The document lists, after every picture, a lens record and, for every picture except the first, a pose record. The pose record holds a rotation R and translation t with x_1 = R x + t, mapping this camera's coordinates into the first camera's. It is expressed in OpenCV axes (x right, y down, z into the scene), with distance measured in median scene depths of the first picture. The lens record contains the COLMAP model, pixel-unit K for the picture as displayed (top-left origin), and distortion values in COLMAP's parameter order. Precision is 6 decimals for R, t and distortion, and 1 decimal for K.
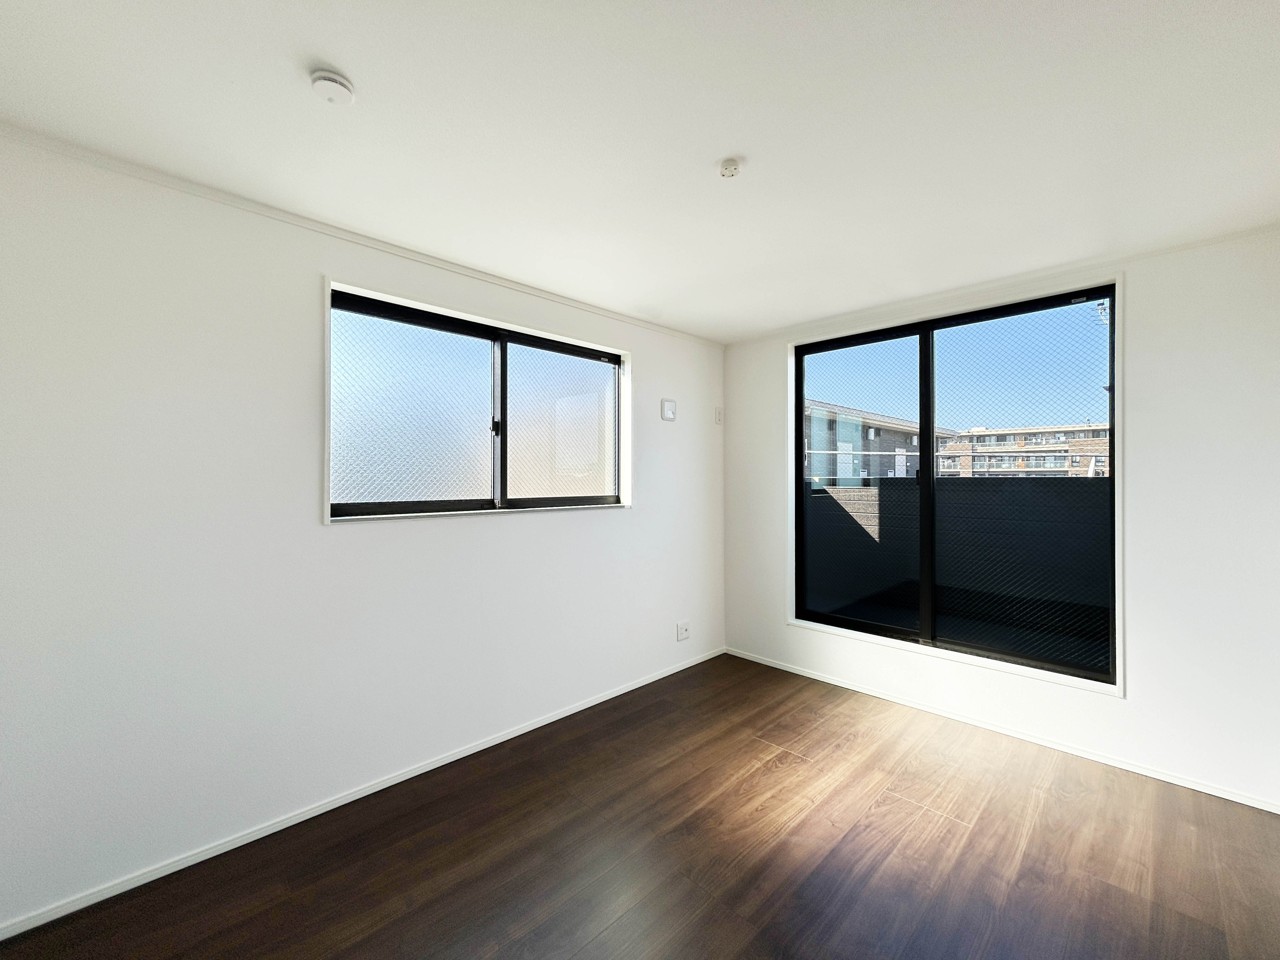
lens RADIAL K [[514.5, 0, 640.9], [0, 514.5, 478.5], [0, 0, 1]] dist [-0.000705, -0.000093]
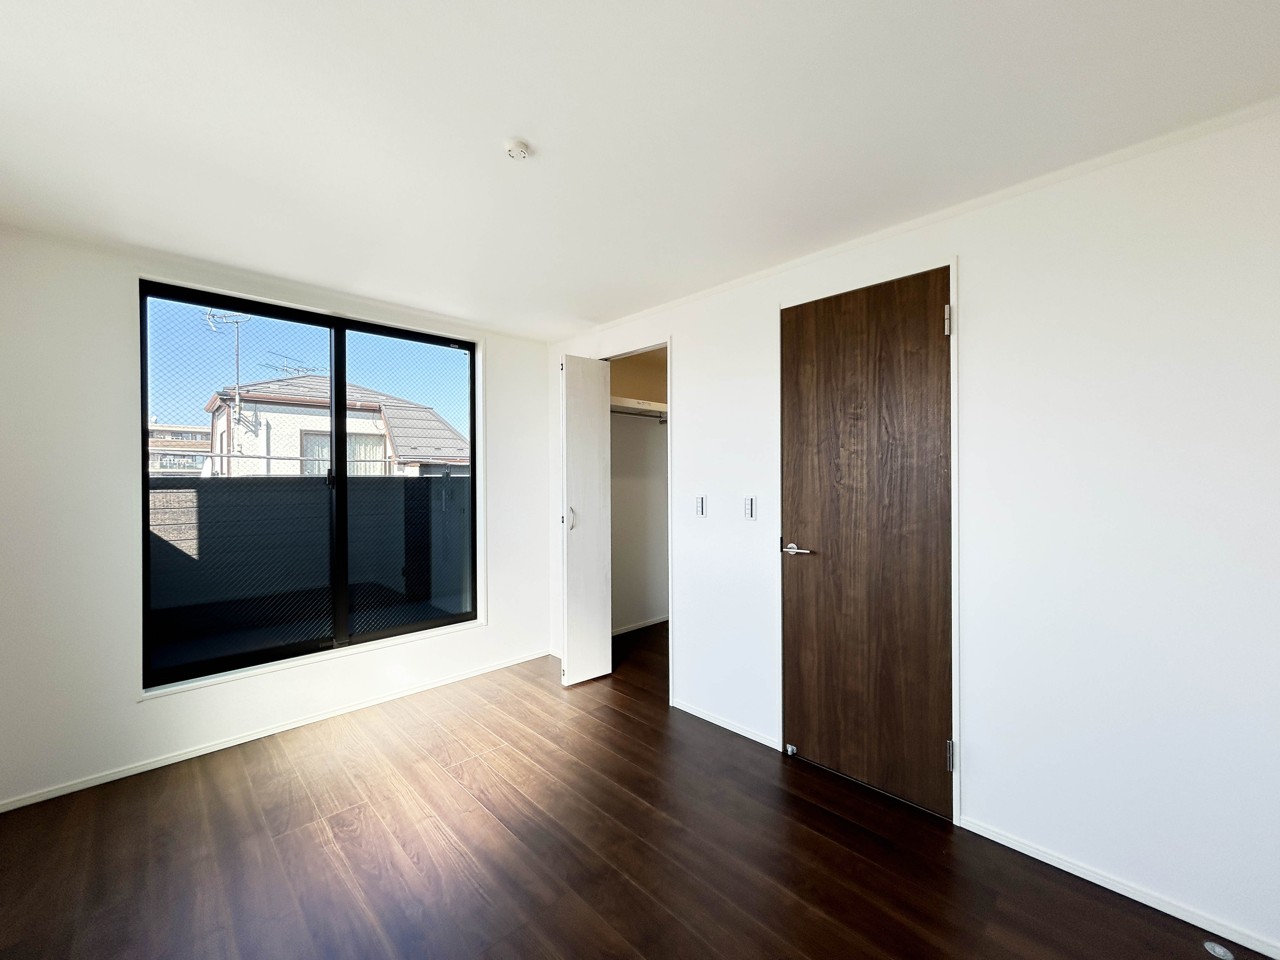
lens RADIAL K [[514.5, 0, 640.9], [0, 514.5, 478.5], [0, 0, 1]] dist [-0.000705, -0.000093]
pose [[0.012208, -0.001464, 0.999924, -0.536624], [0.005666, 0.999983, 0.001395, 0.004614], [-0.999909, 0.005648, 0.012216, 0.526932]]
